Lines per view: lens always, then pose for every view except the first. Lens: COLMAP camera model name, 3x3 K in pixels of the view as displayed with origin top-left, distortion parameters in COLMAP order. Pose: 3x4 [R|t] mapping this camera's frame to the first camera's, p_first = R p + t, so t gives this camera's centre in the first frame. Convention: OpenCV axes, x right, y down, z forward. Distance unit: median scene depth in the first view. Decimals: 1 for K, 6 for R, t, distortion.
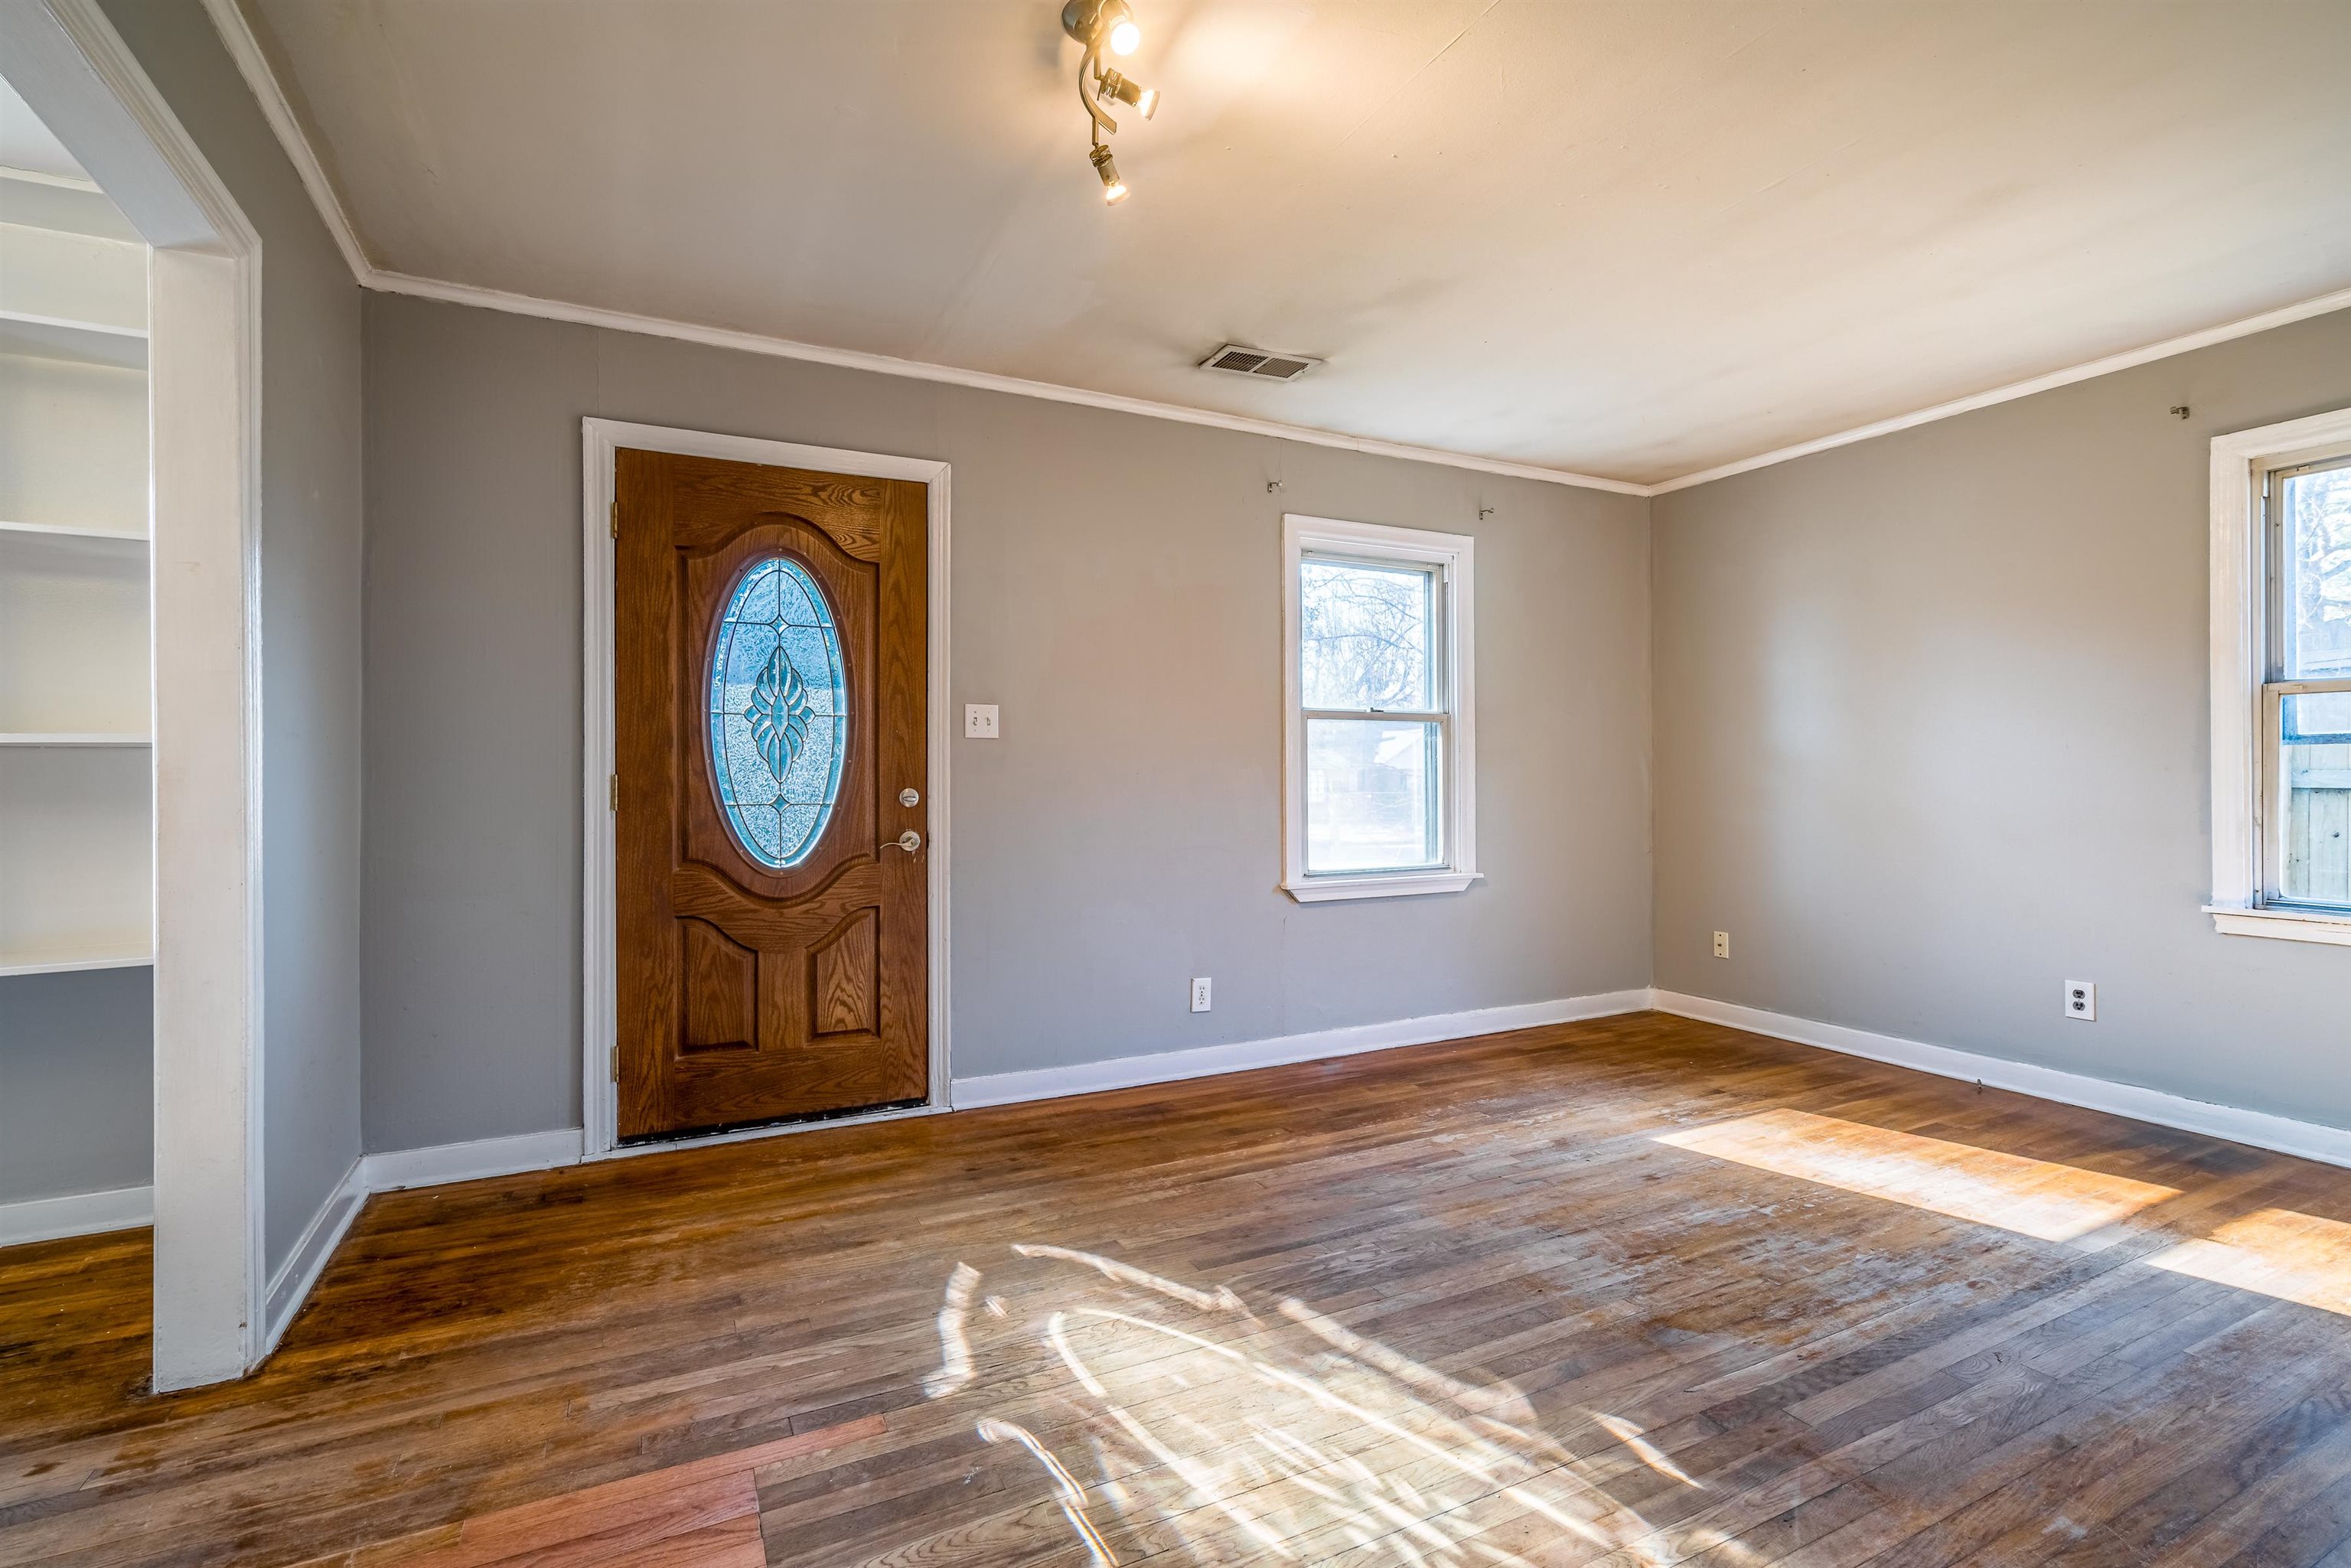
lens RADIAL K [[1071.4, 0, 1155.5], [0, 1071.4, 778.5], [0, 0, 1]] dist [-0.006762, 0.002654]
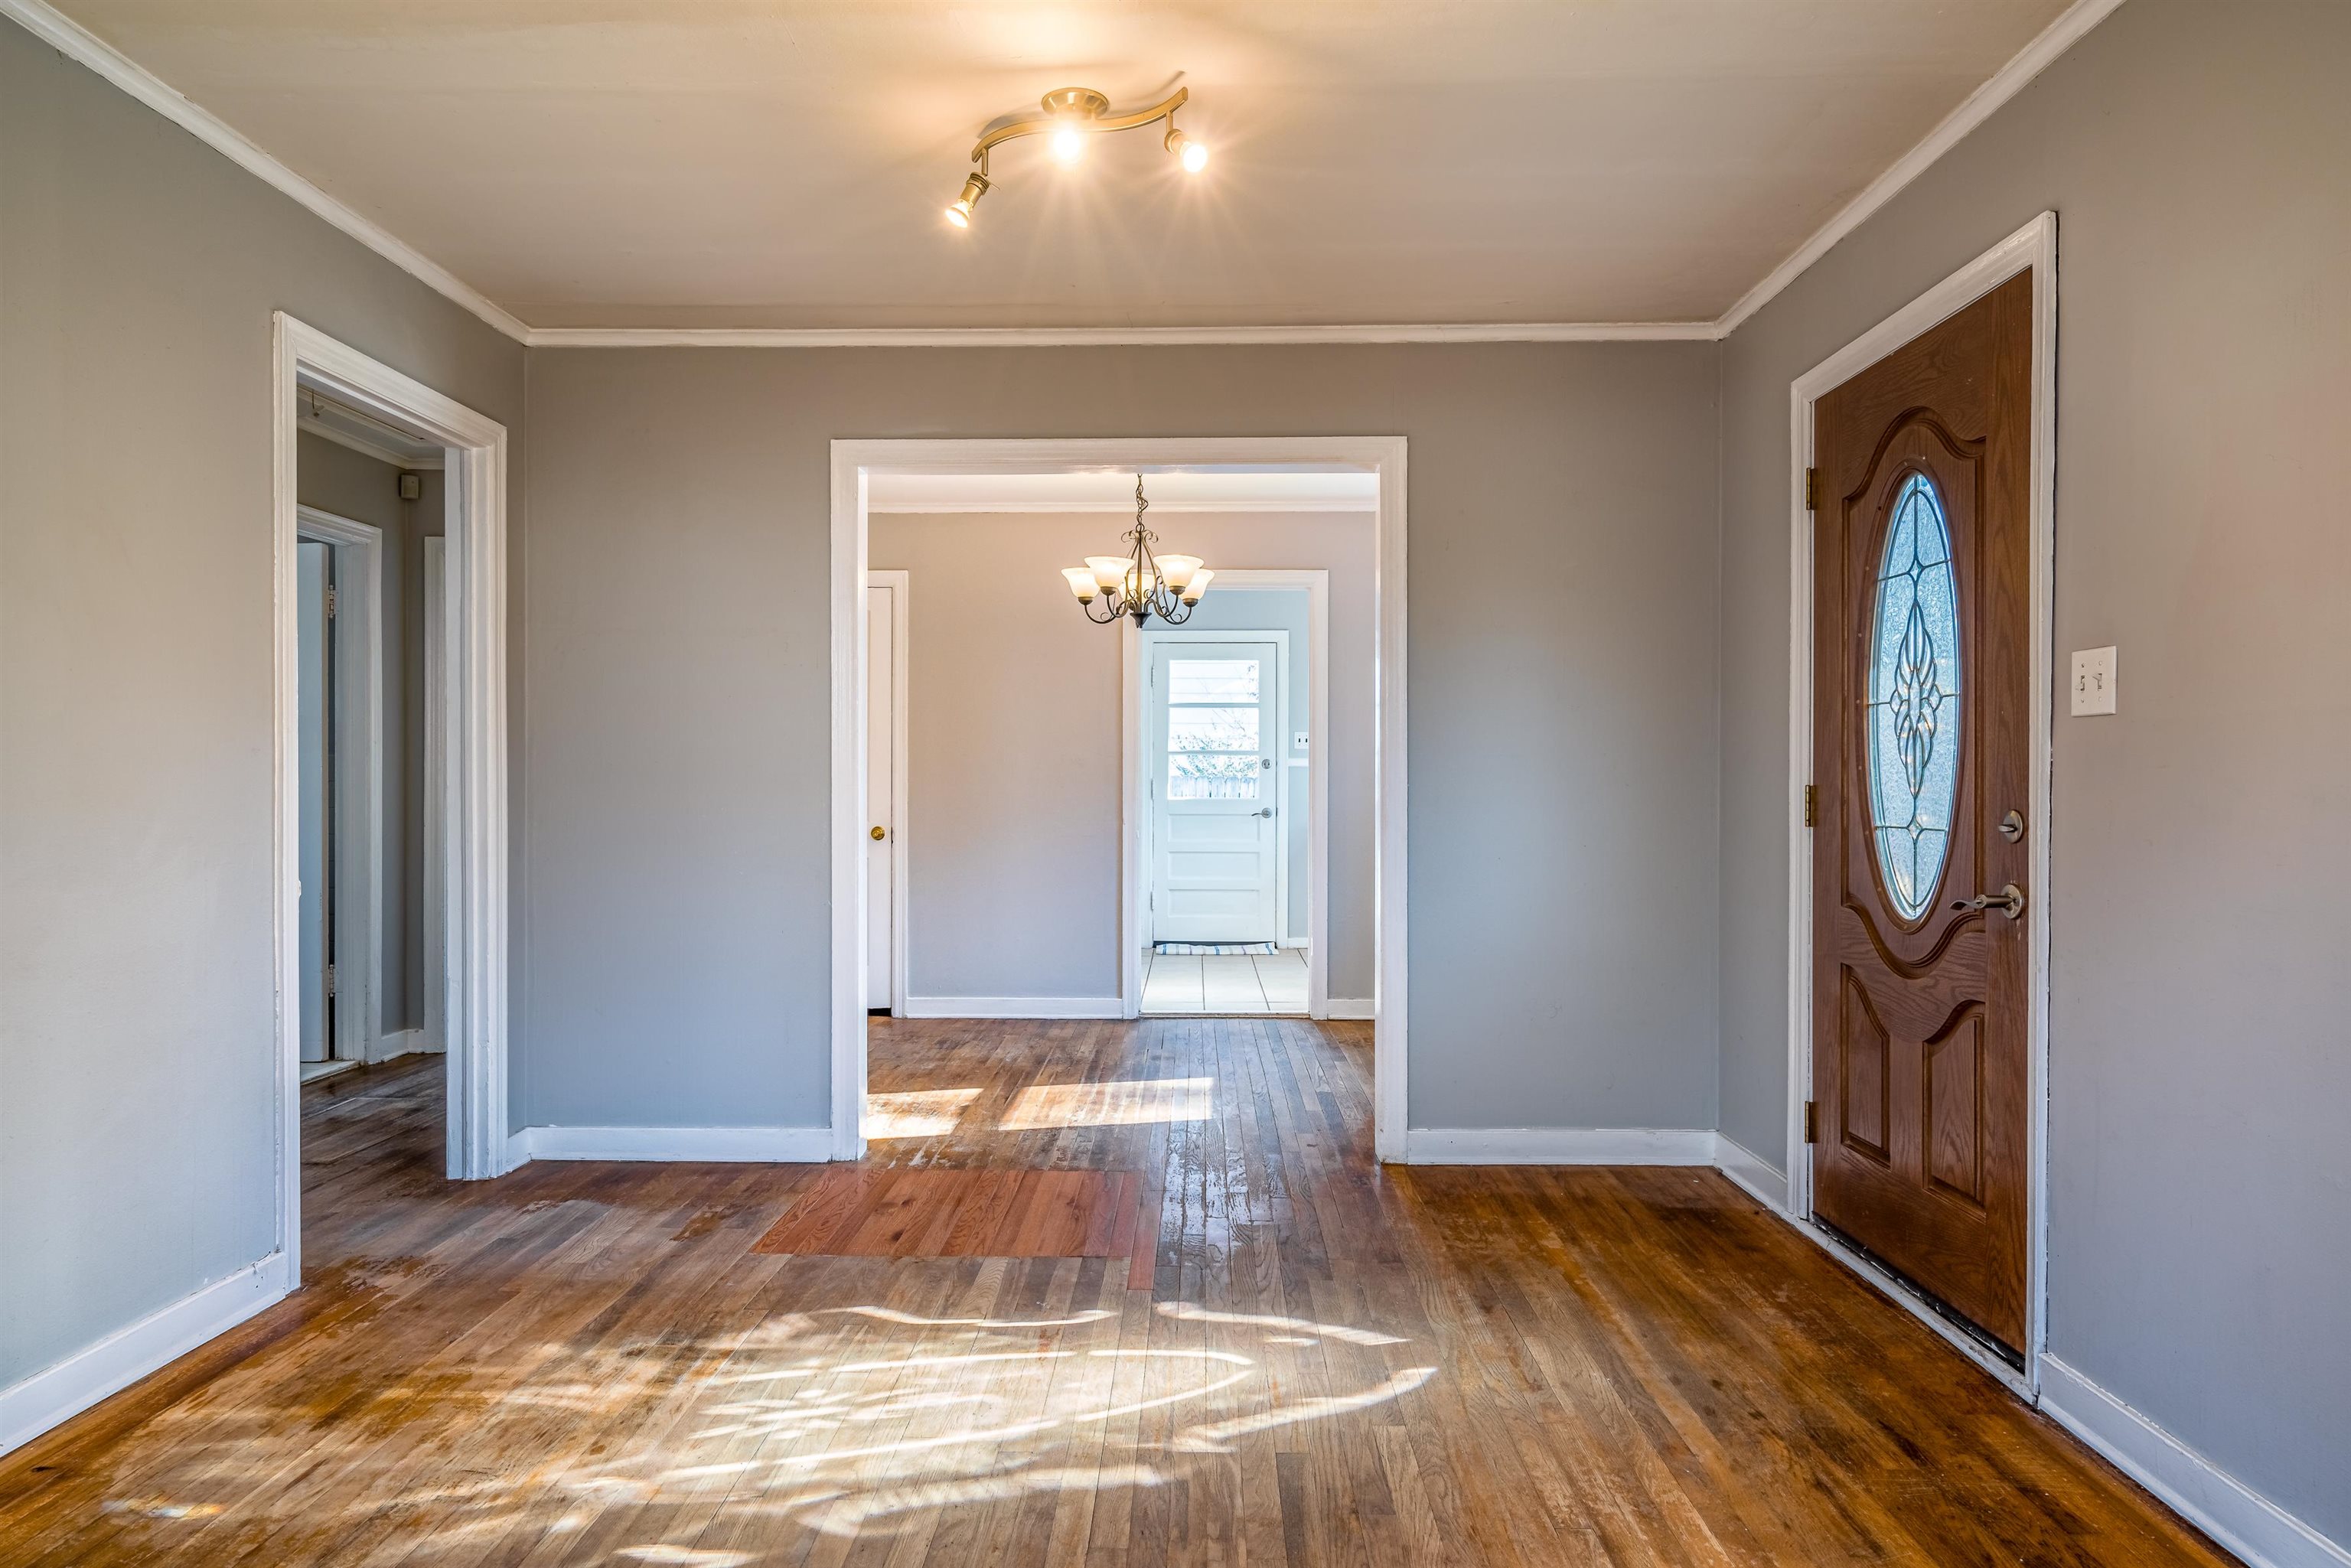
lens RADIAL K [[1399.8, 0, 1199.5], [0, 1399.8, 782.0], [0, 0, 1]] dist [0.003030, 0.002480]
pose [[-0.439435, 0.002069, -0.898272, 0.671097], [0.000621, 0.999998, 0.001999, -0.008154], [0.898274, 0.000320, -0.439436, 0.982043]]
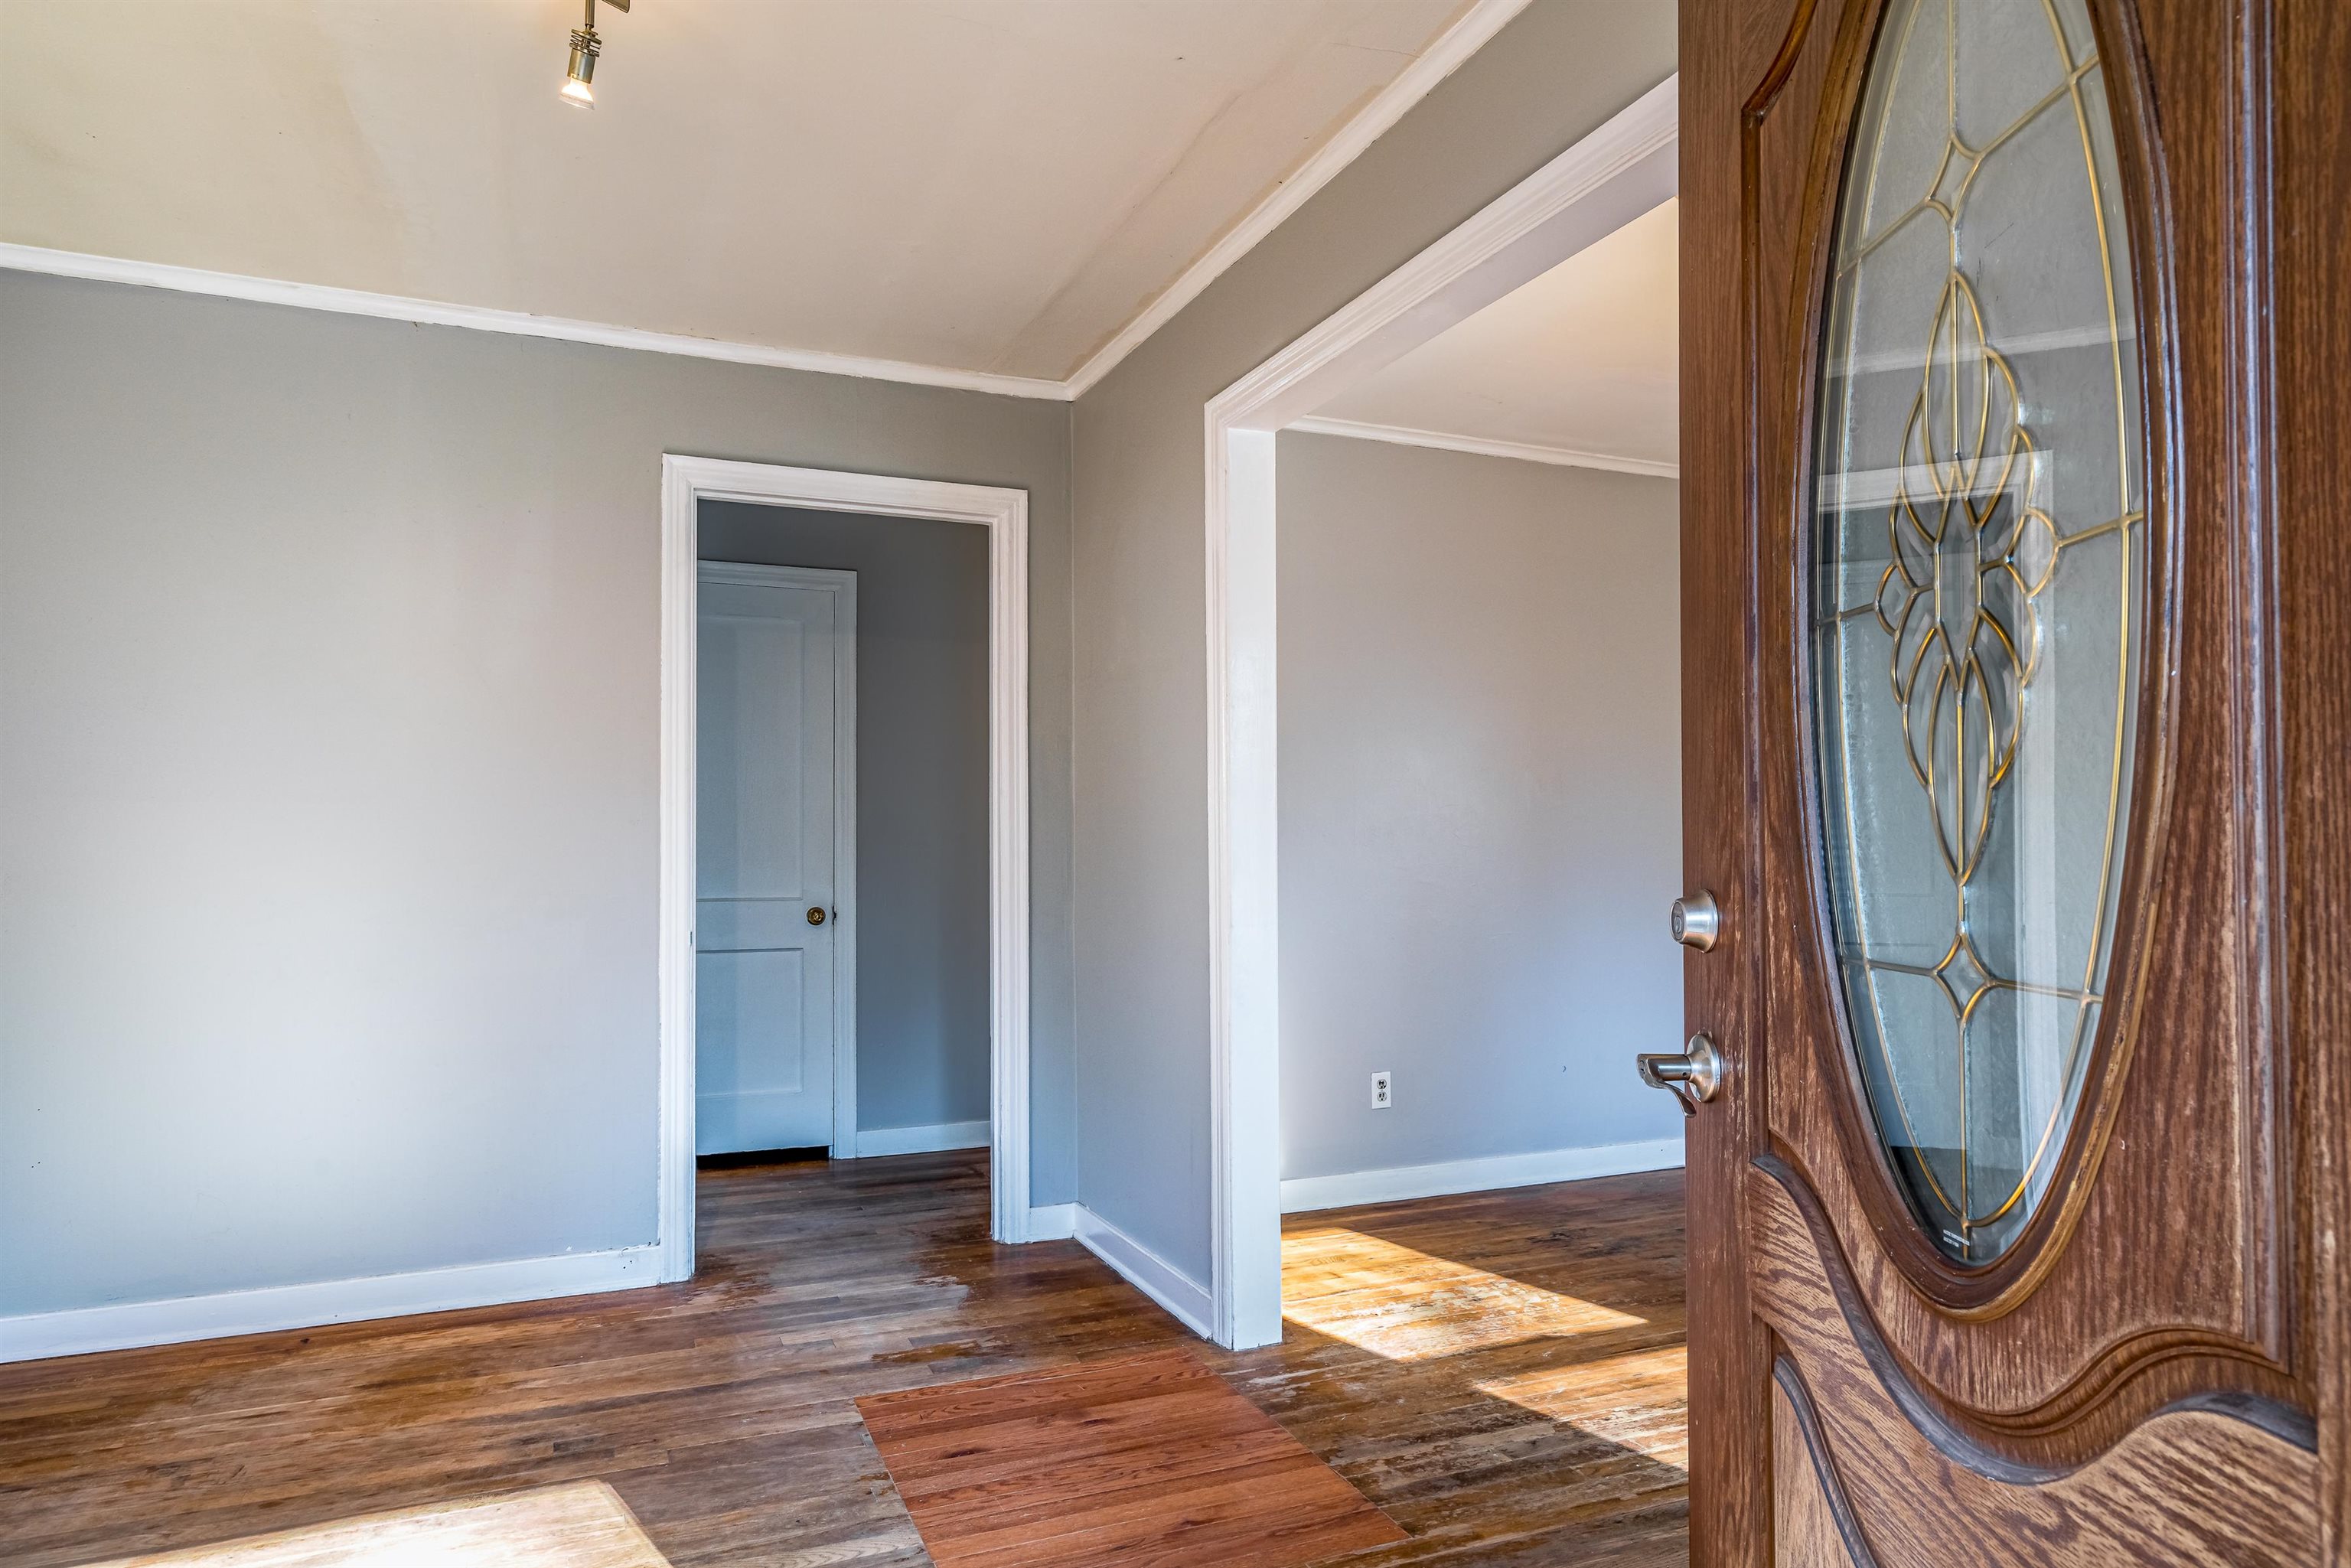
lens RADIAL K [[1399.8, 0, 1110.9], [0, 1399.8, 769.6], [0, 0, 1]] dist [0.003030, 0.002480]
pose [[-0.998655, 0.006814, 0.051393, -0.281020], [0.004115, 0.998616, -0.052441, -0.003947], [-0.051679, -0.052159, -0.997301, 1.106455]]
